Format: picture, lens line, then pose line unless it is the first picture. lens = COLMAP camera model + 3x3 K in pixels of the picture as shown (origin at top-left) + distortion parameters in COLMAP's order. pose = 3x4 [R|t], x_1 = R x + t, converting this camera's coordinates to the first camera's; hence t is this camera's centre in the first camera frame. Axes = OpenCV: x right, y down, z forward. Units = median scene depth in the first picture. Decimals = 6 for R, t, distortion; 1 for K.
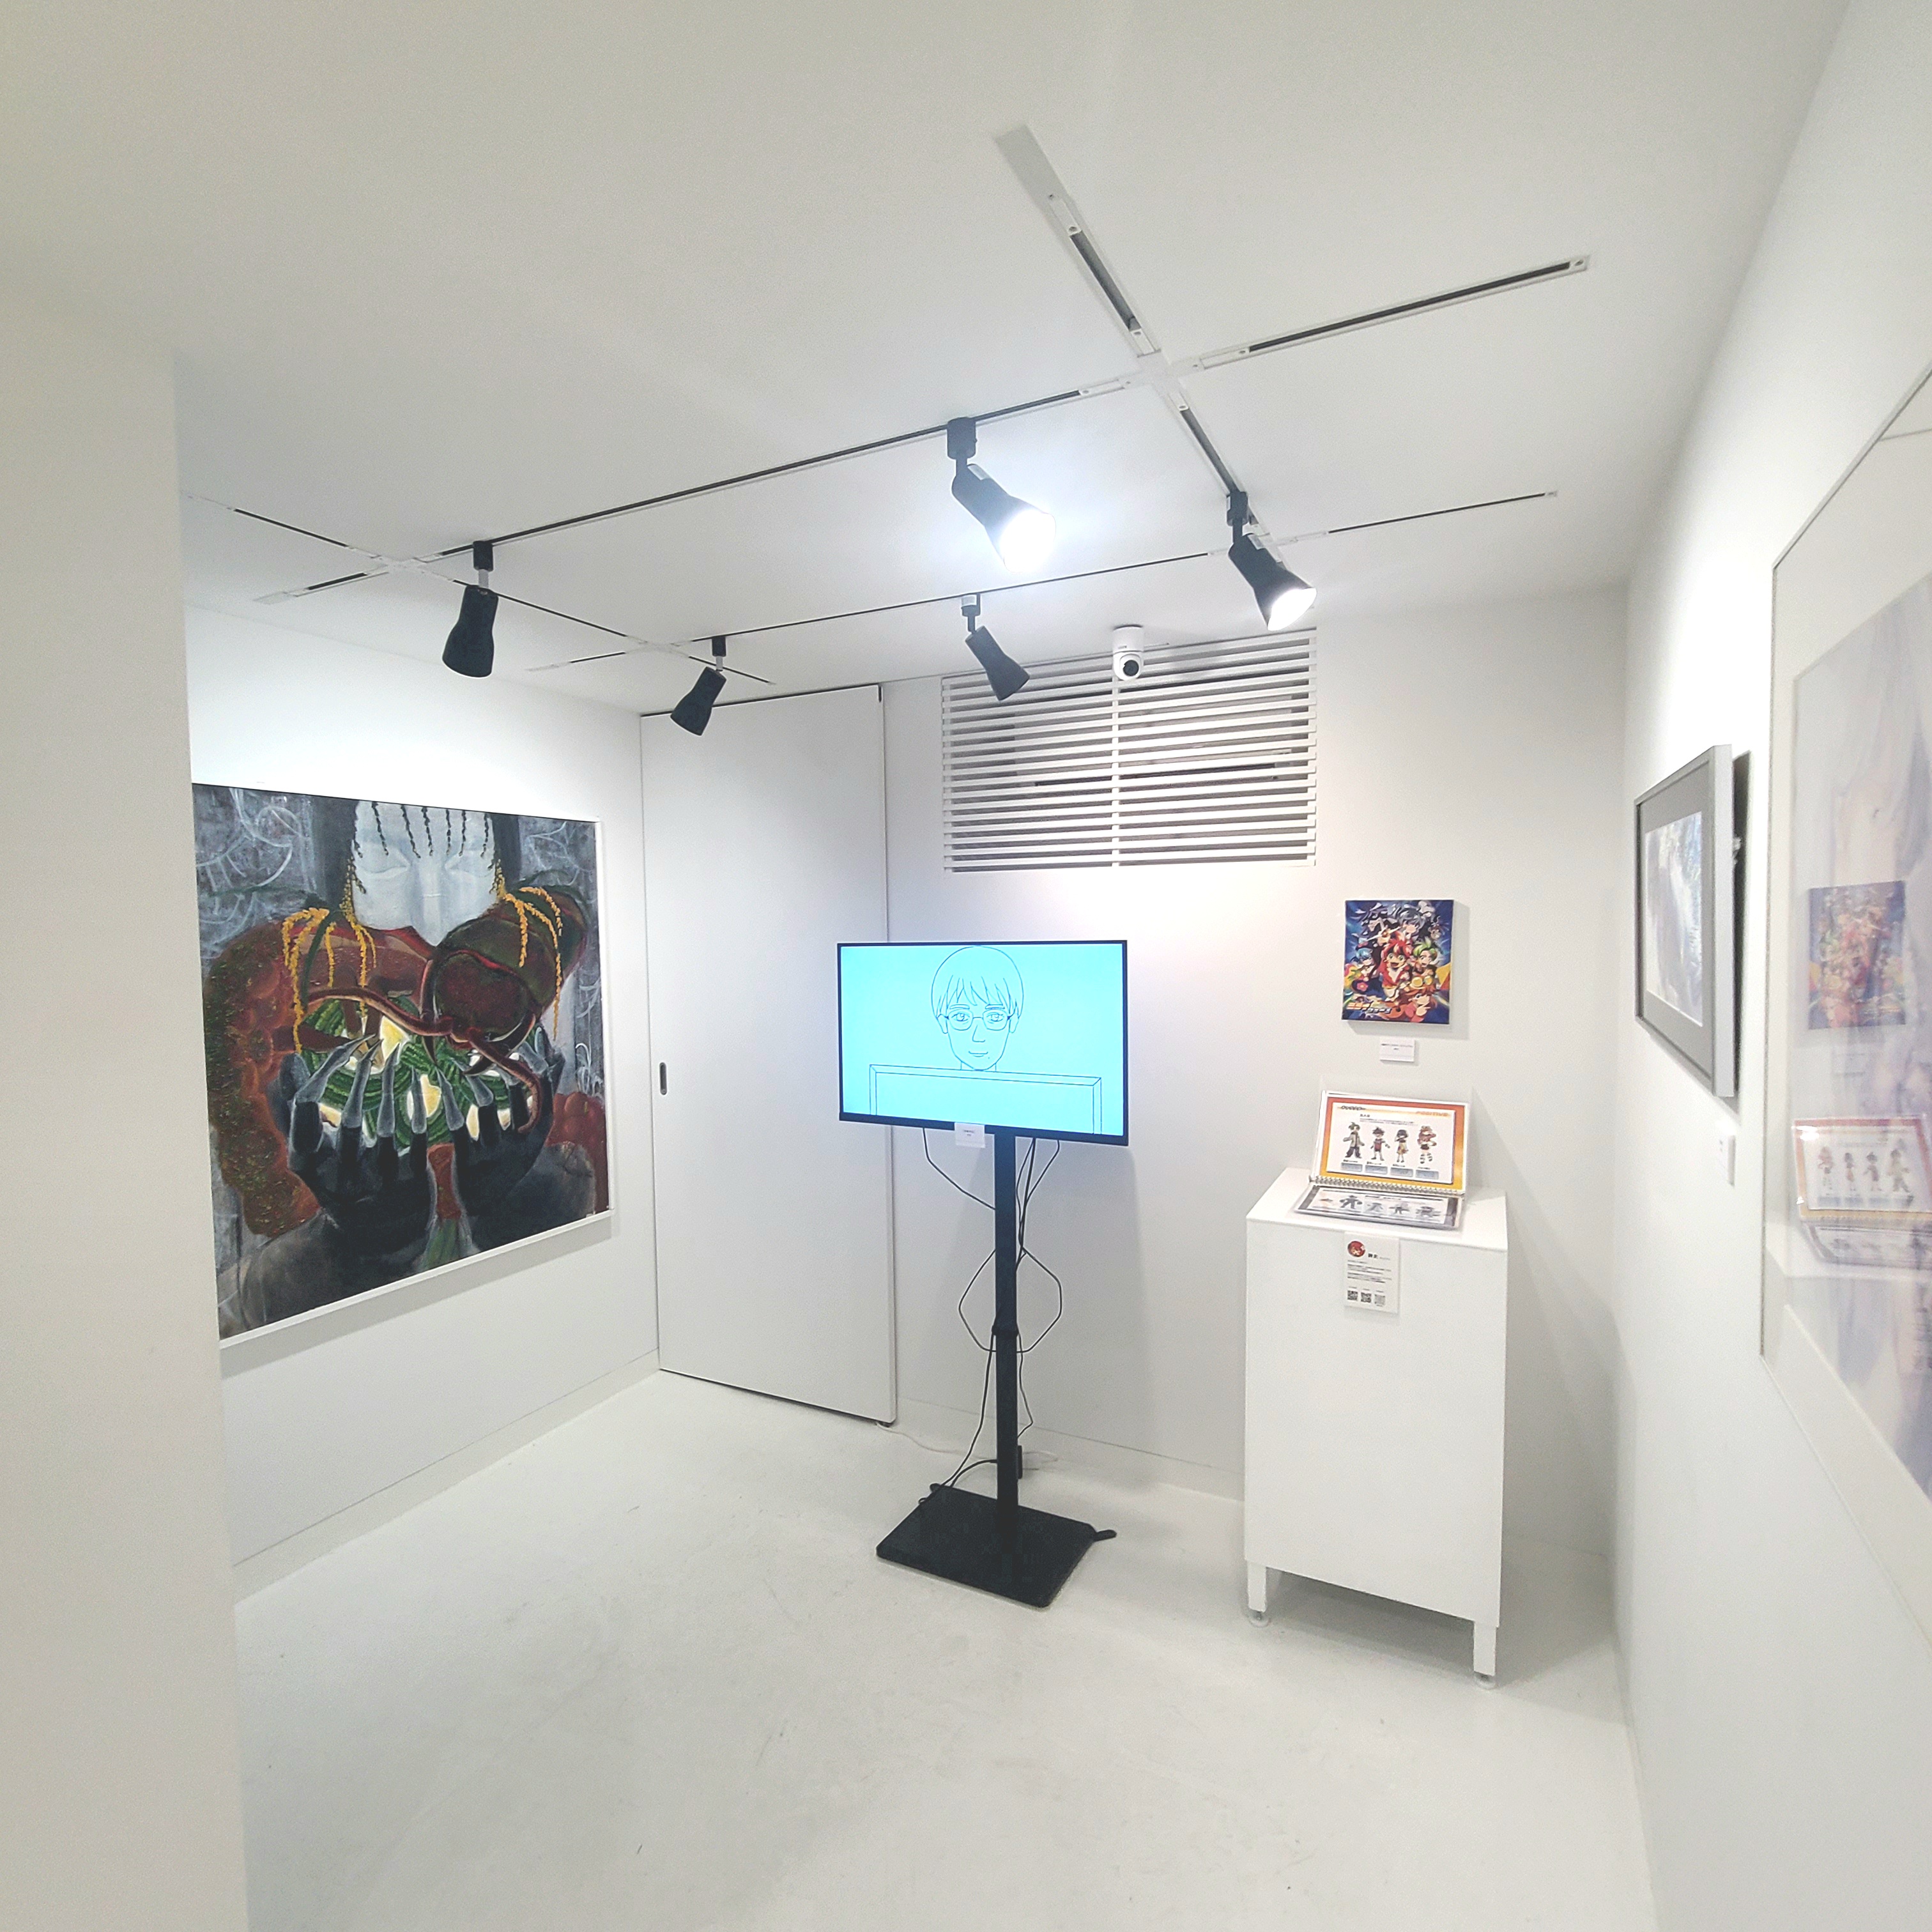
lens RADIAL K [[1043.6, 0, 950.5], [0, 1043.6, 980.3], [0, 0, 1]] dist [0.003528, -0.004641]
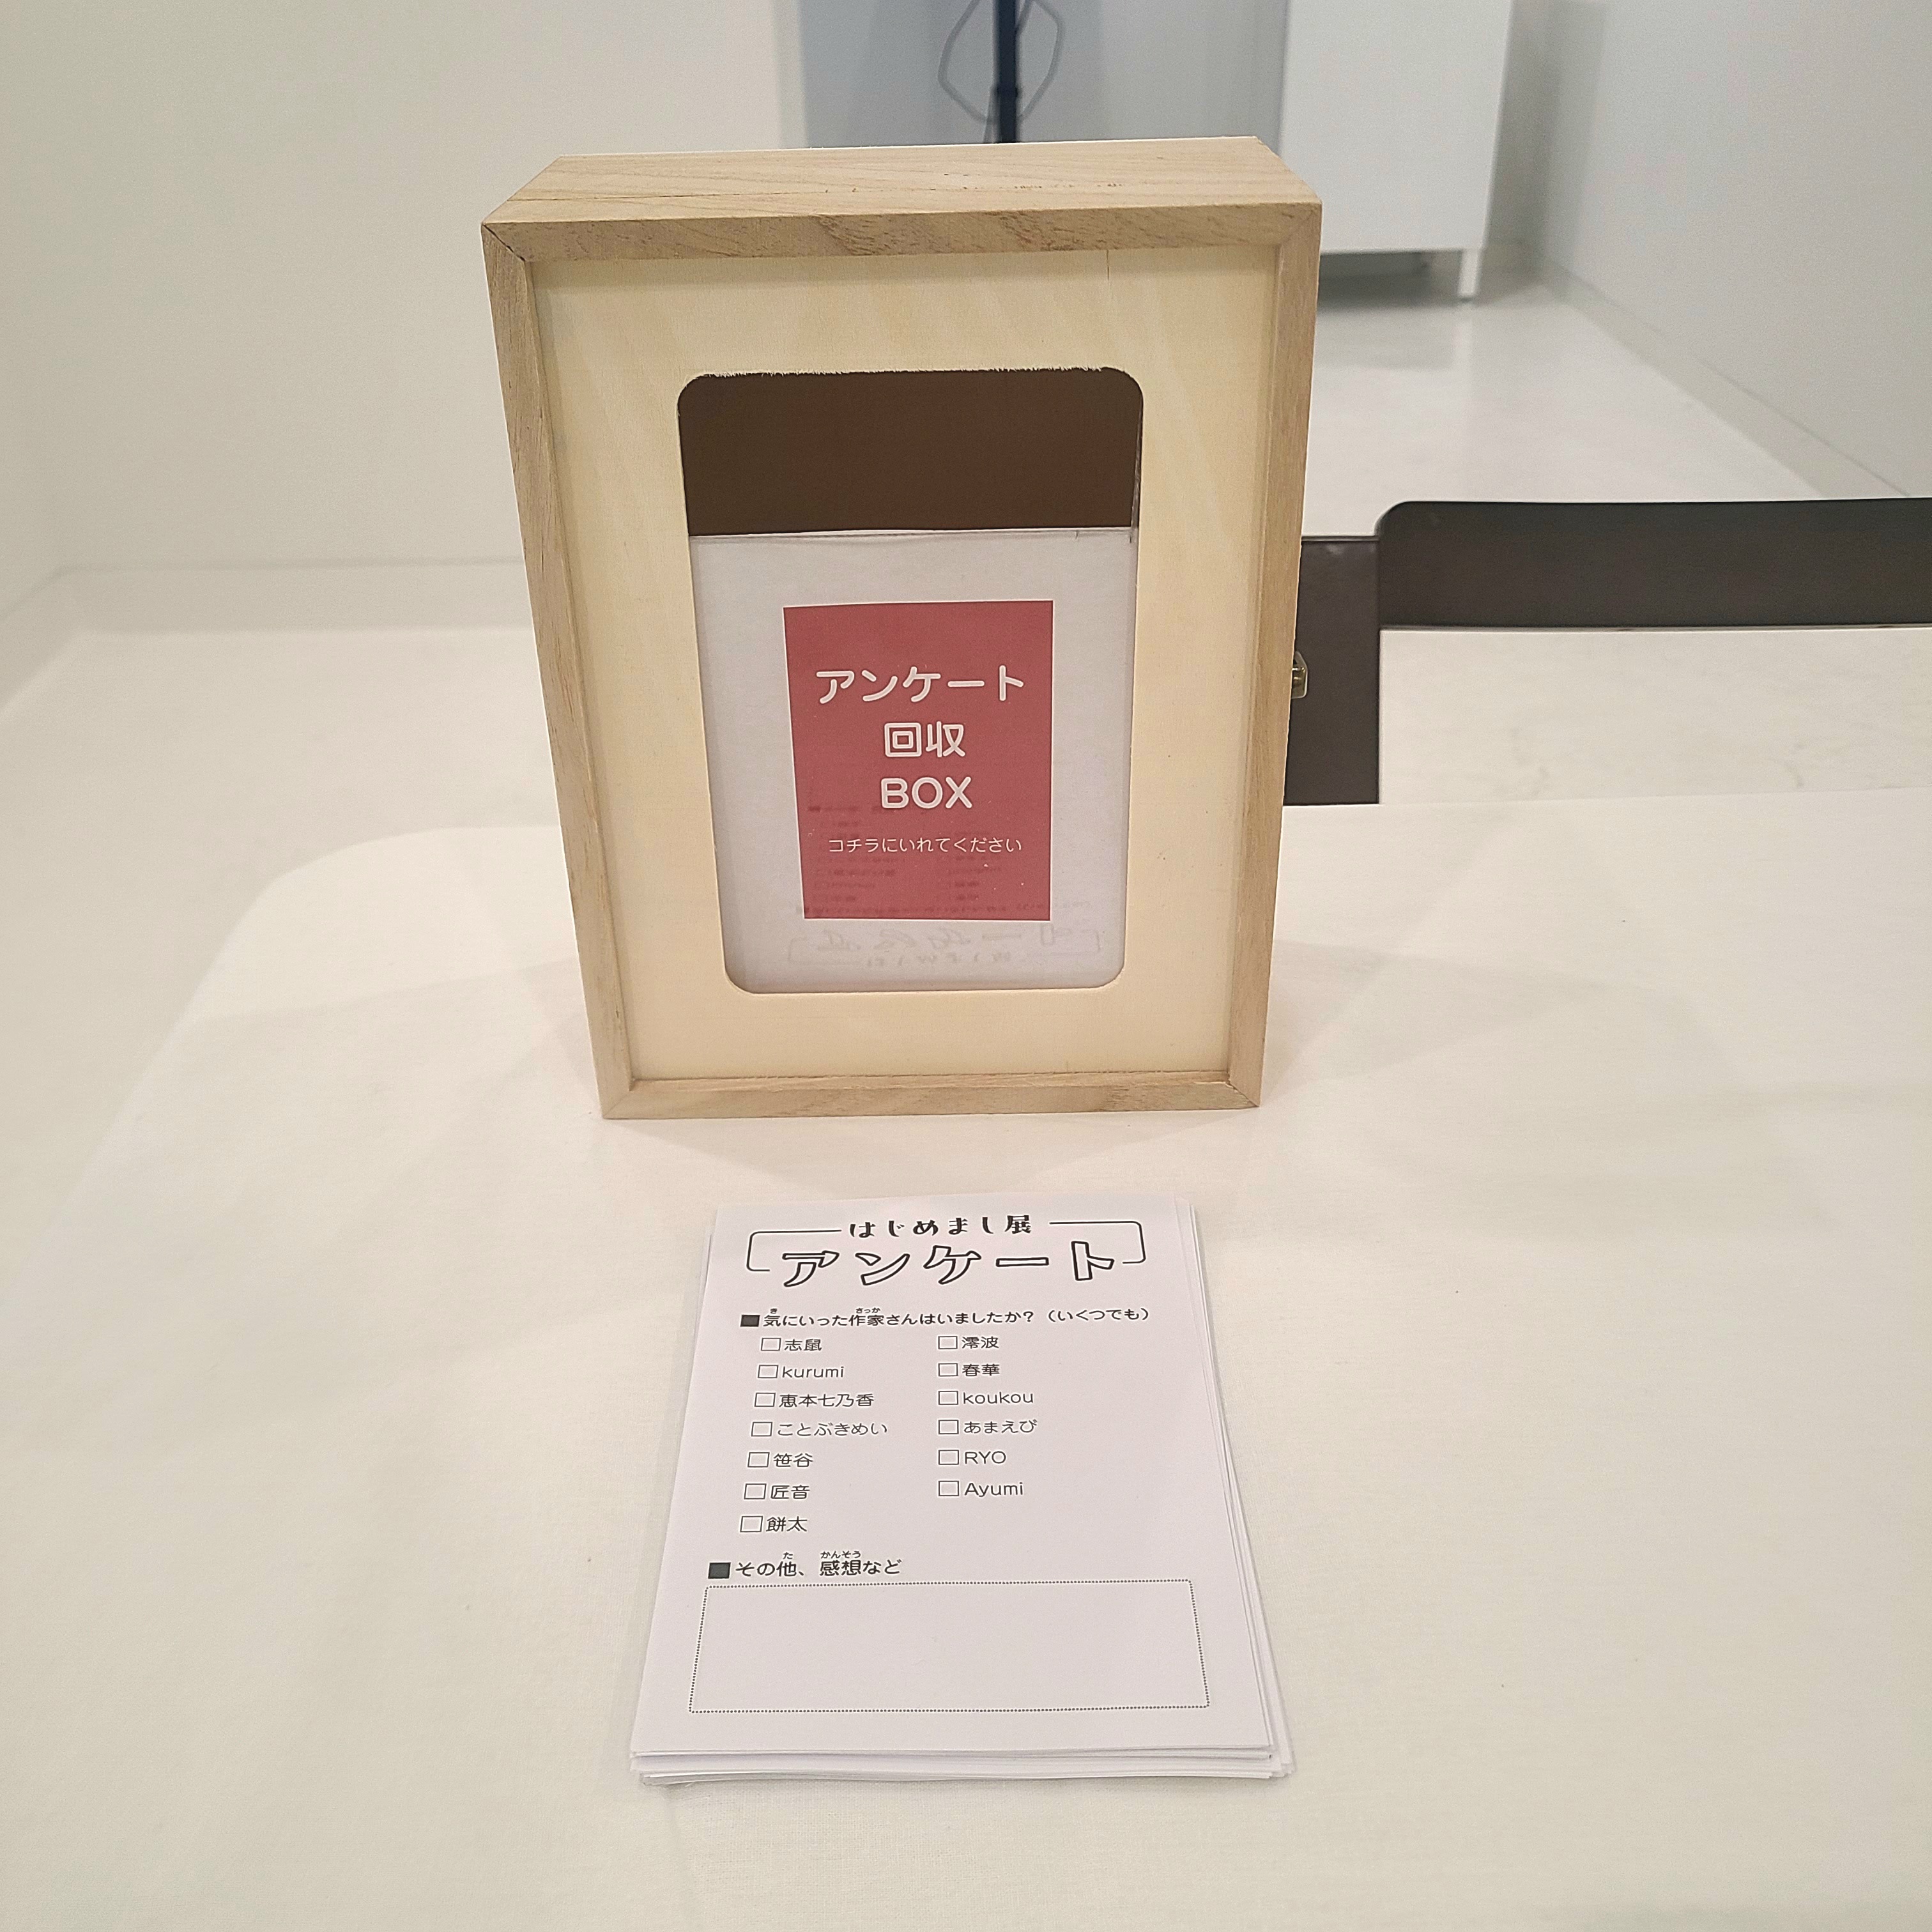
lens RADIAL K [[1936.1, 0, 963.9], [0, 1936.1, 967.6], [0, 0, 1]] dist [0.036375, 0.000000]
pose [[0.885037, -0.227768, 0.405993, -0.932223], [0.024570, 0.893769, 0.447855, 0.278641], [-0.464871, -0.386393, 0.796615, -0.707155]]
